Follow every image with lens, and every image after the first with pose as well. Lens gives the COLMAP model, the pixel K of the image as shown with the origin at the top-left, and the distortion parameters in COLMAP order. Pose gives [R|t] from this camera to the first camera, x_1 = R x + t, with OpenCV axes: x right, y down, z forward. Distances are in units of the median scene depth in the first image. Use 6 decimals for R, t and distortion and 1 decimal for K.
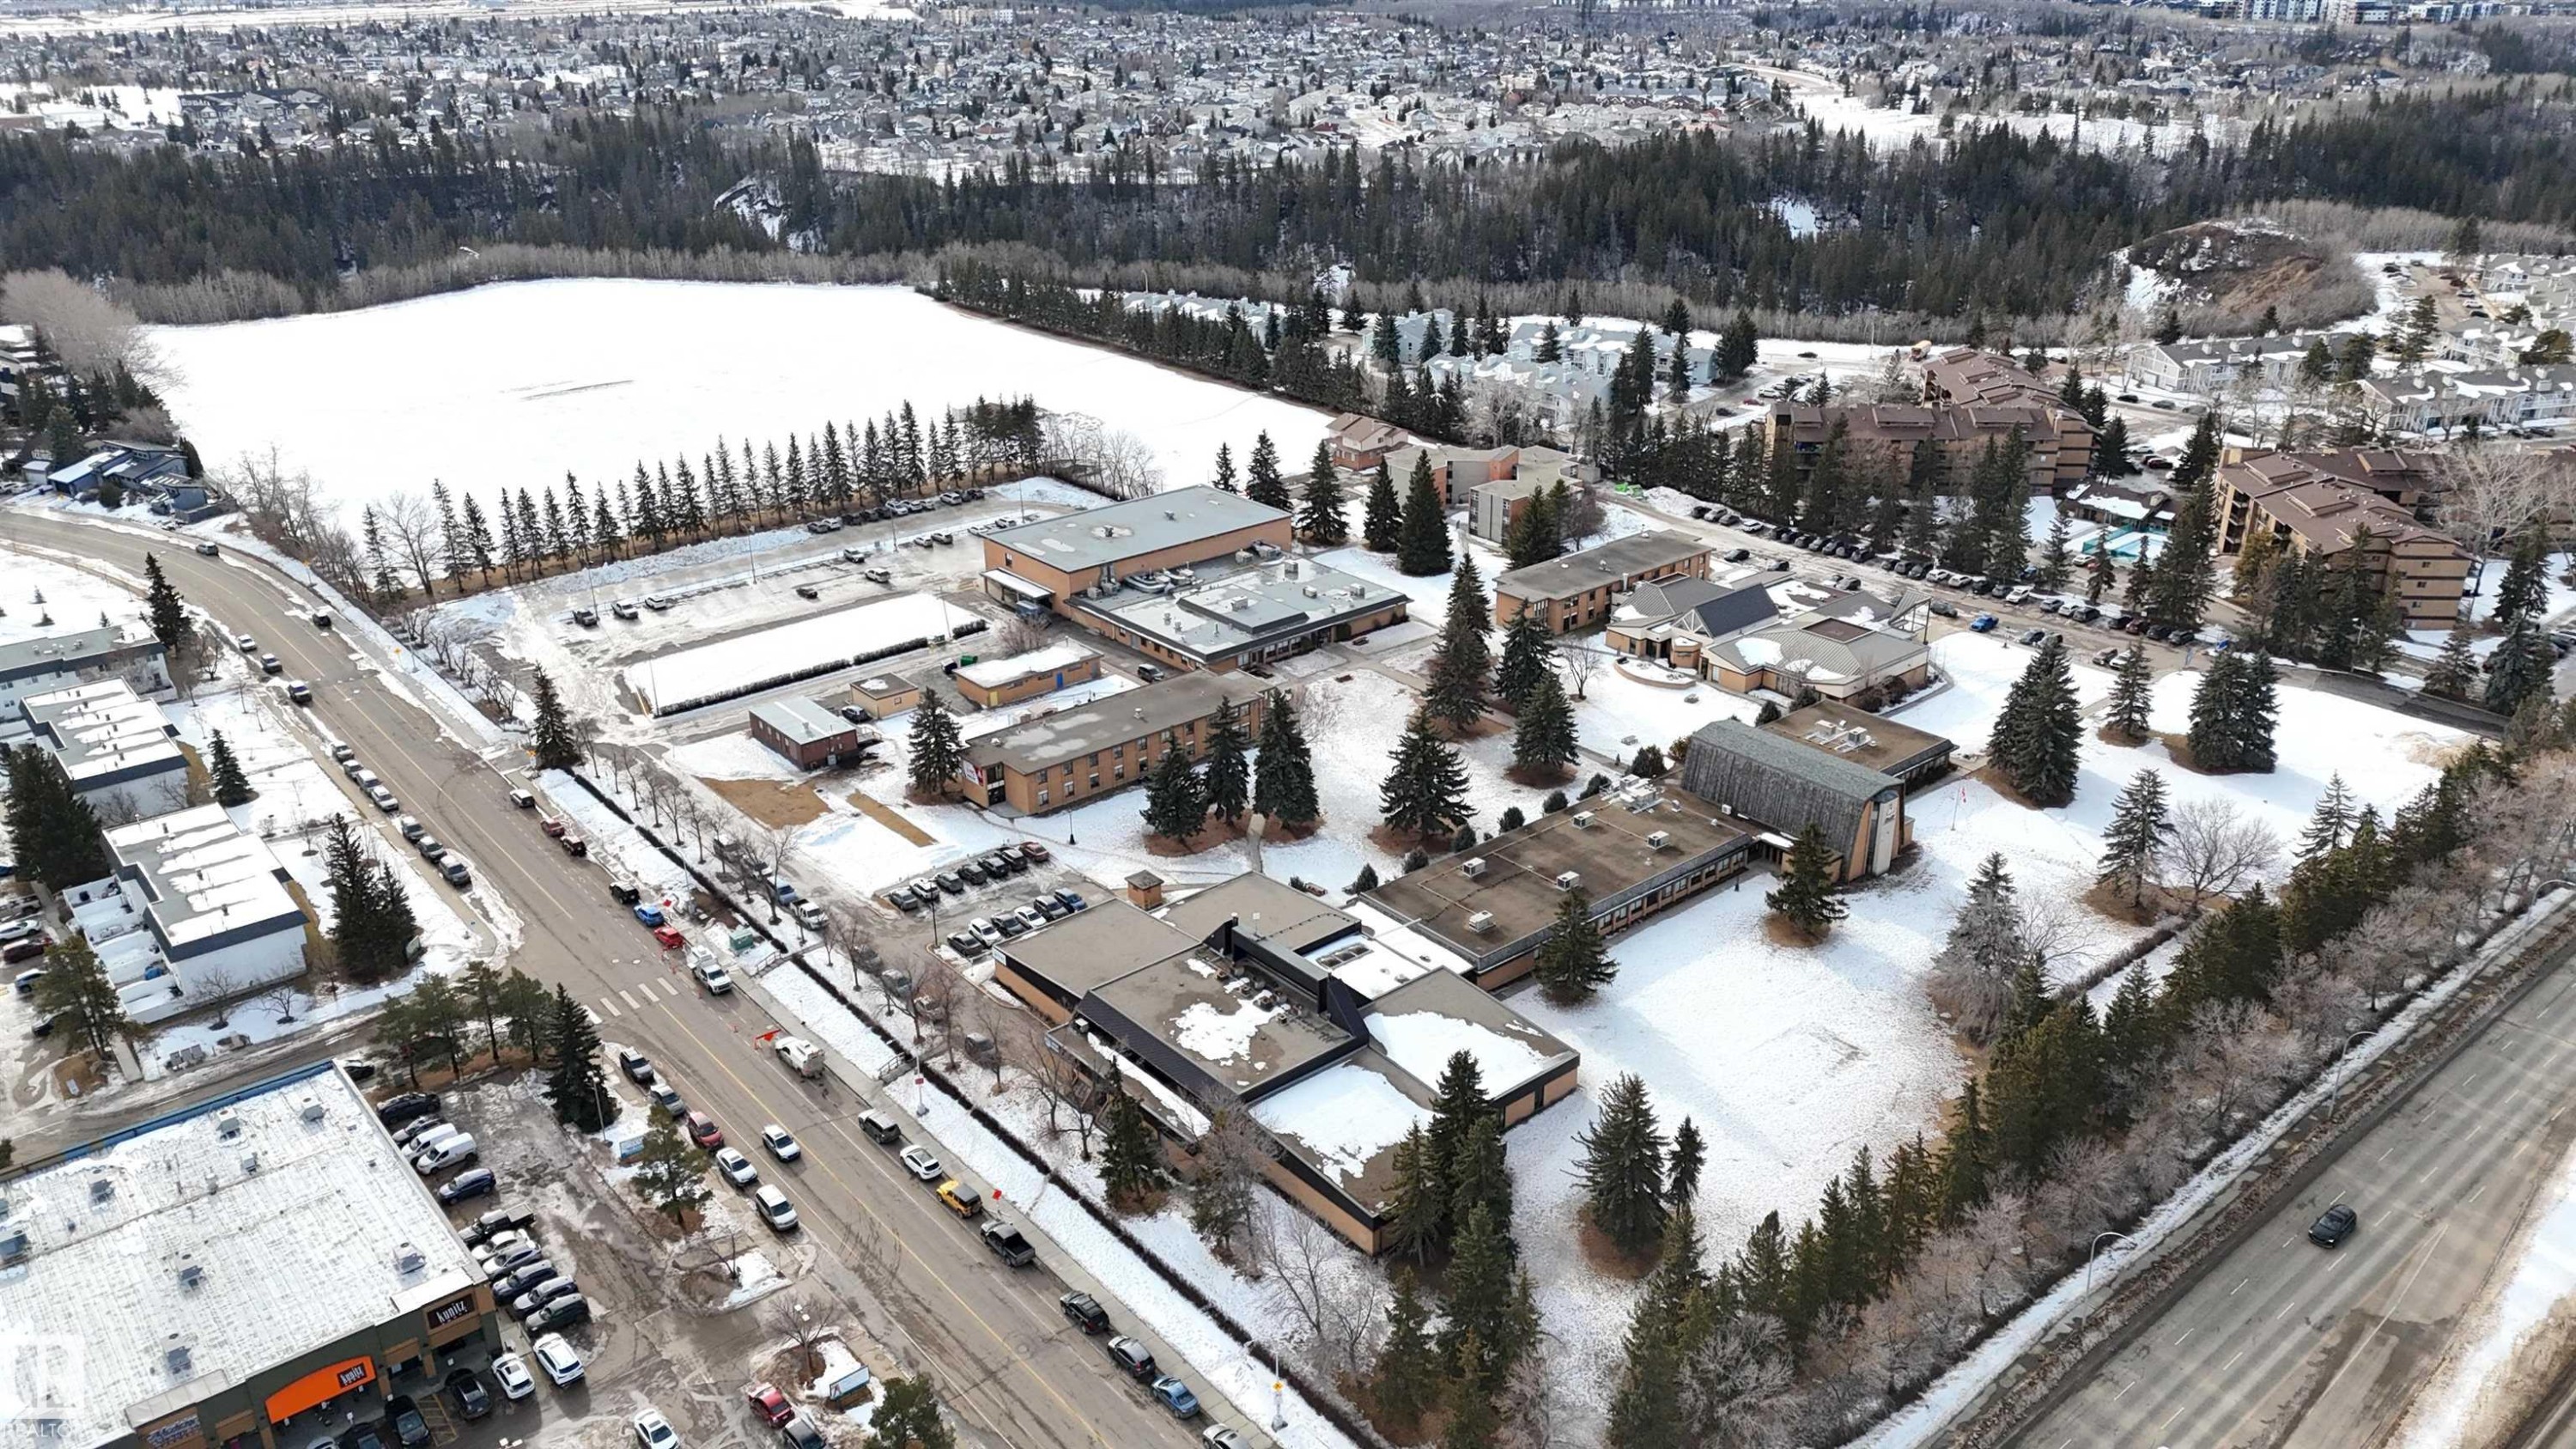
lens RADIAL K [[1906.7, 0, 1297.7], [0, 1906.7, 727.4], [0, 0, 1]] dist [0.061548, -0.047080]
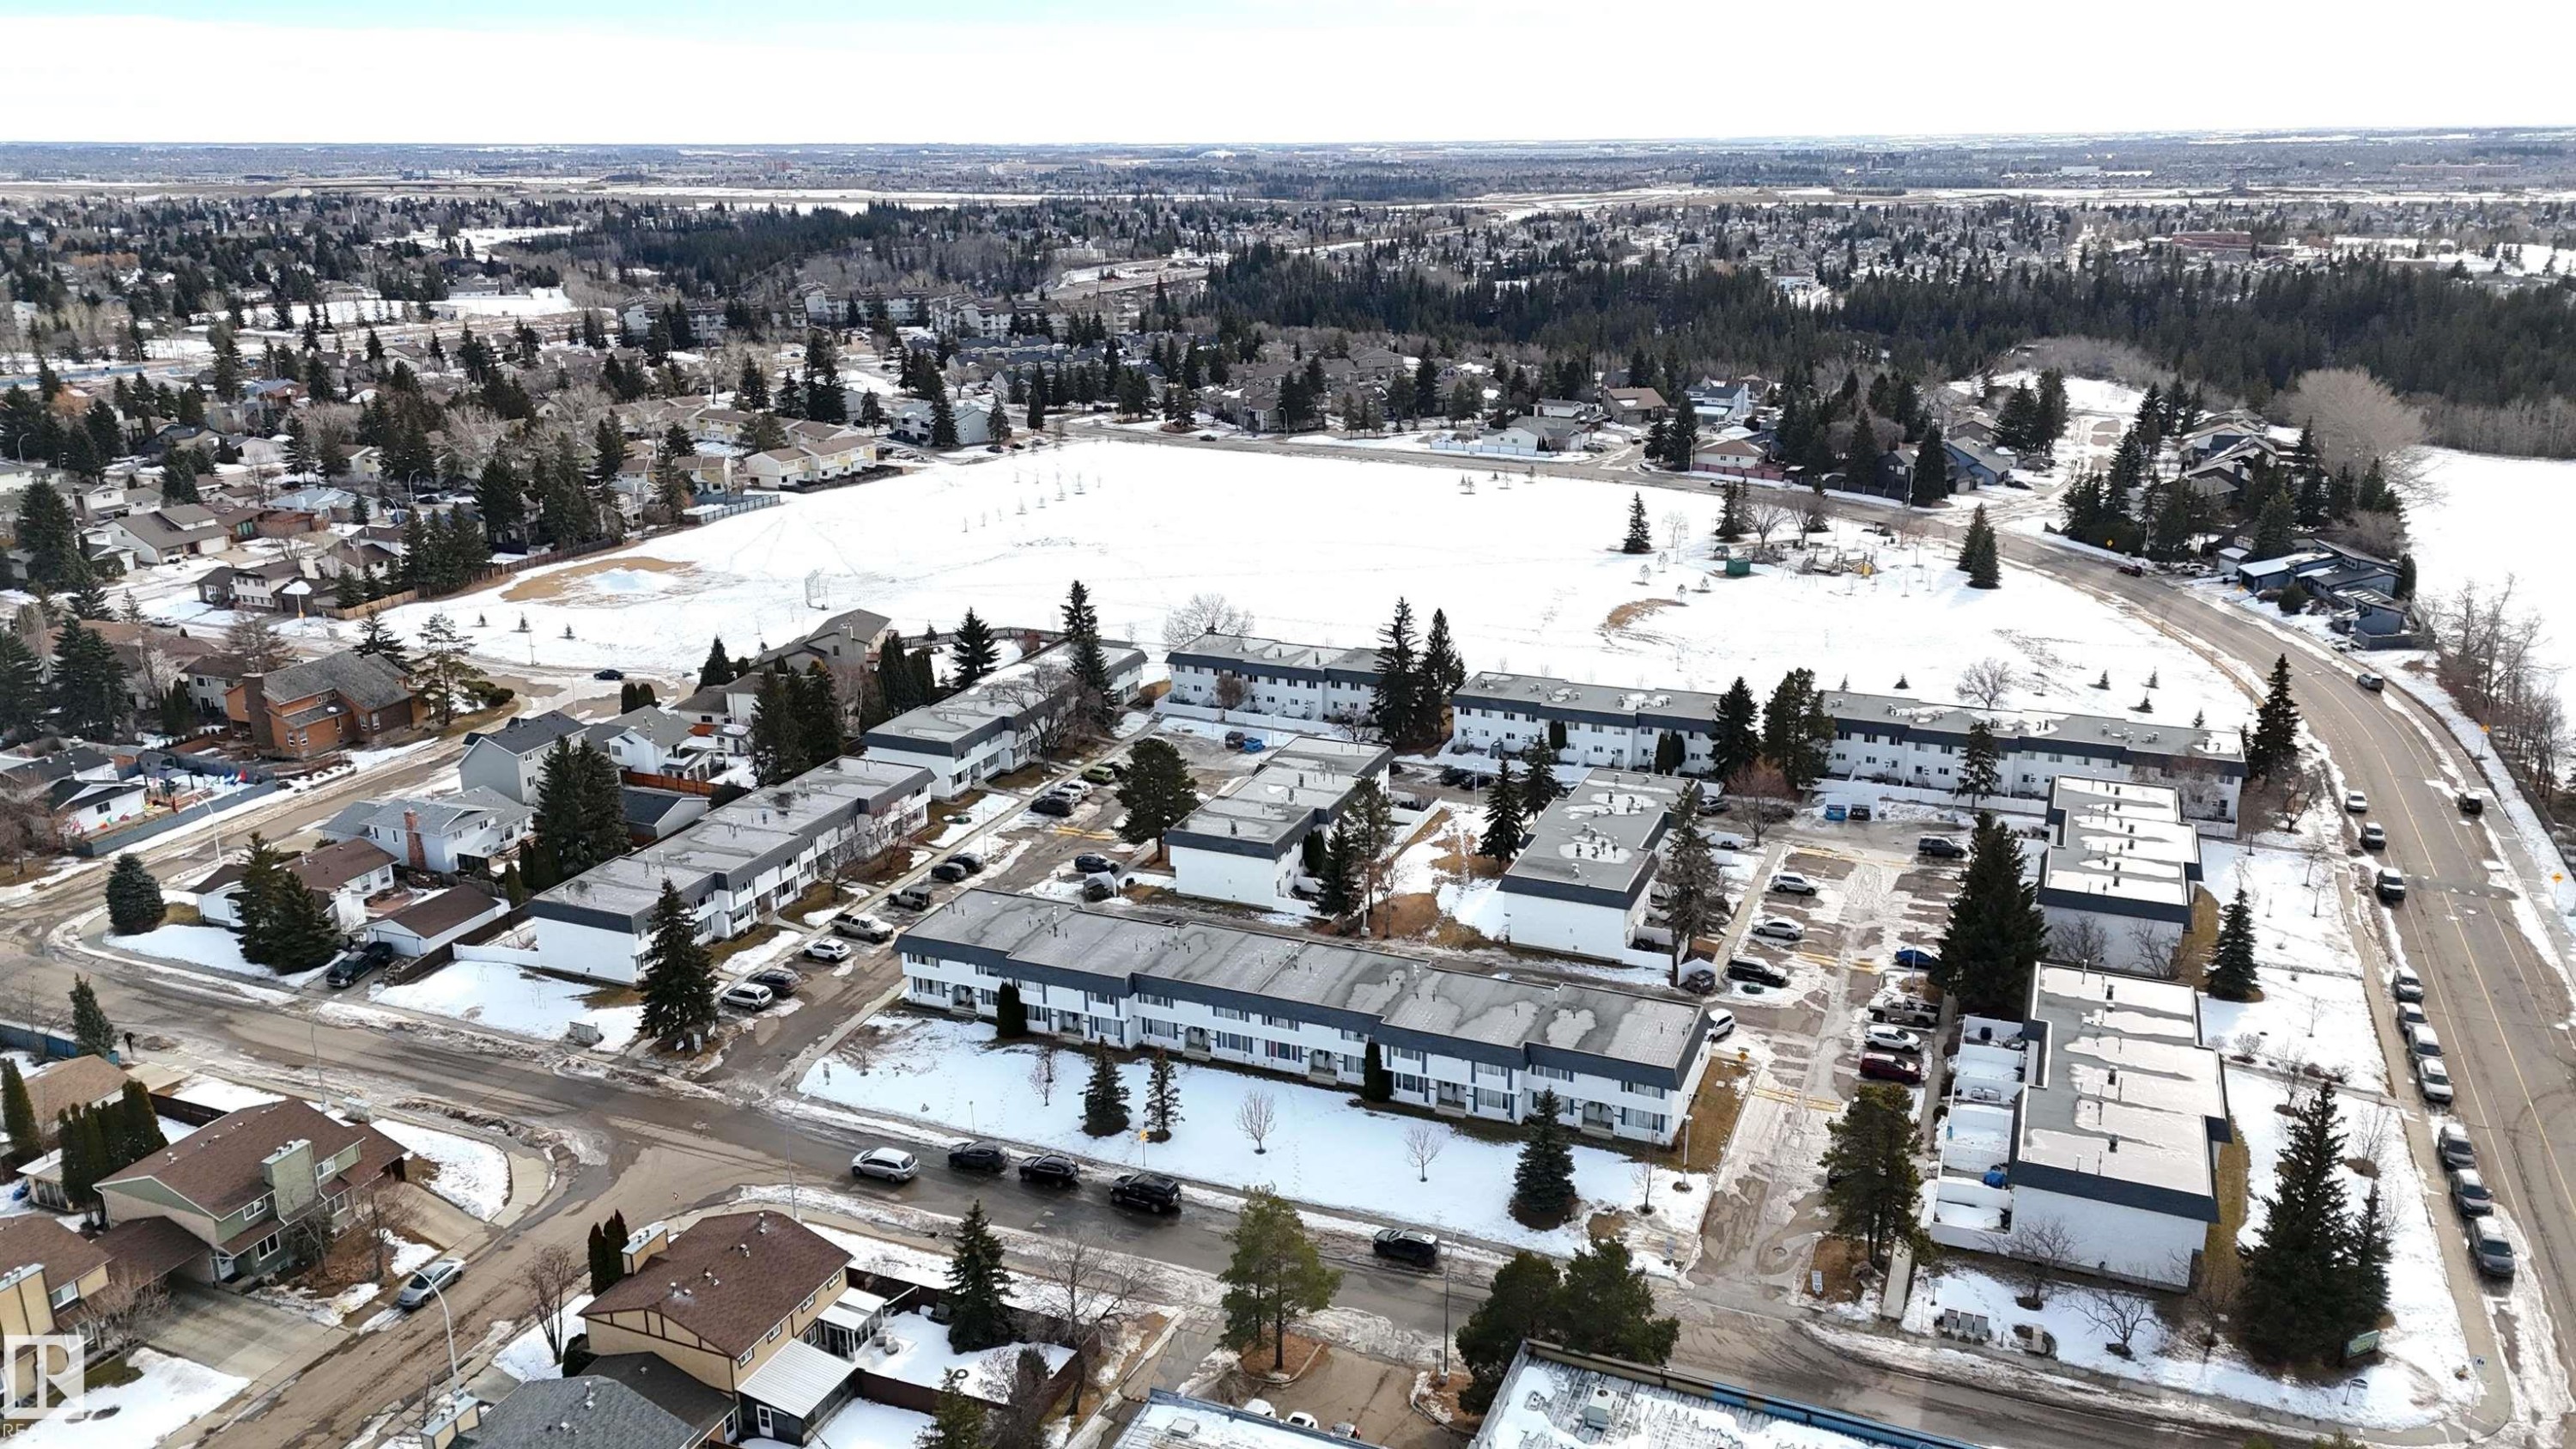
lens RADIAL K [[1906.7, 0, 1285.2], [0, 1906.7, 722.8], [0, 0, 1]] dist [0.061548, -0.047080]
pose [[0.464902, 0.267187, -0.844084, -0.140246], [-0.346654, 0.932193, 0.104148, -0.007860], [0.814676, 0.244187, 0.526000, 0.322544]]
